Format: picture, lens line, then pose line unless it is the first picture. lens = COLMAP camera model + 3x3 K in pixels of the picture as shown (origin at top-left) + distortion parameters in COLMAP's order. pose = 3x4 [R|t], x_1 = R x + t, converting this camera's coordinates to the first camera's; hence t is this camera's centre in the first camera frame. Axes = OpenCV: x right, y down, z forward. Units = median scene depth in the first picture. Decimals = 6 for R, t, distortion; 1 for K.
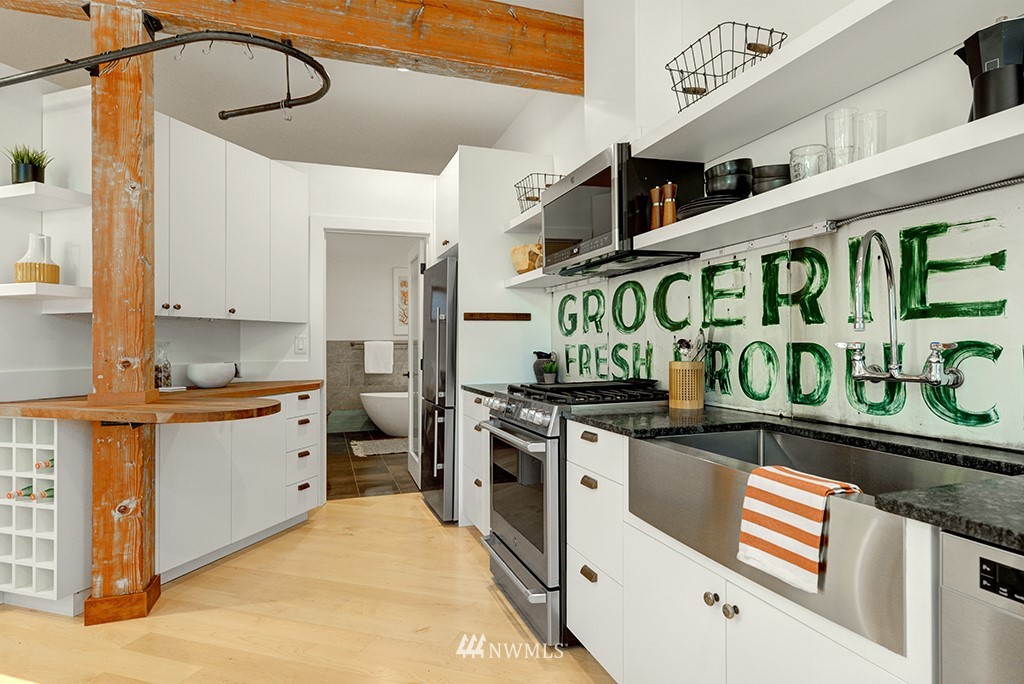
lens RADIAL K [[574.1, 0, 524.1], [0, 574.1, 323.3], [0, 0, 1]] dist [0.003161, -0.000029]
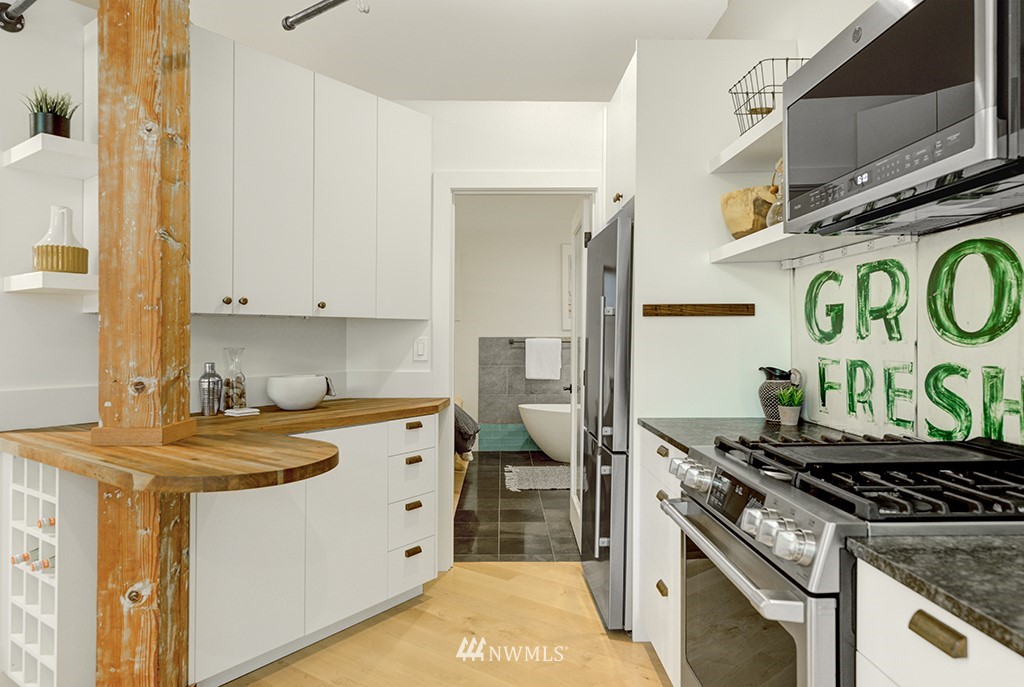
lens RADIAL K [[641.0, 0, 515.8], [0, 641.0, 337.6], [0, 0, 1]] dist [0.011330, 0.001231]
pose [[0.946723, 0.007680, -0.321958, -0.010369], [0.005998, 0.999122, 0.041470, -0.013410], [0.321993, -0.041192, 0.945845, 0.320914]]
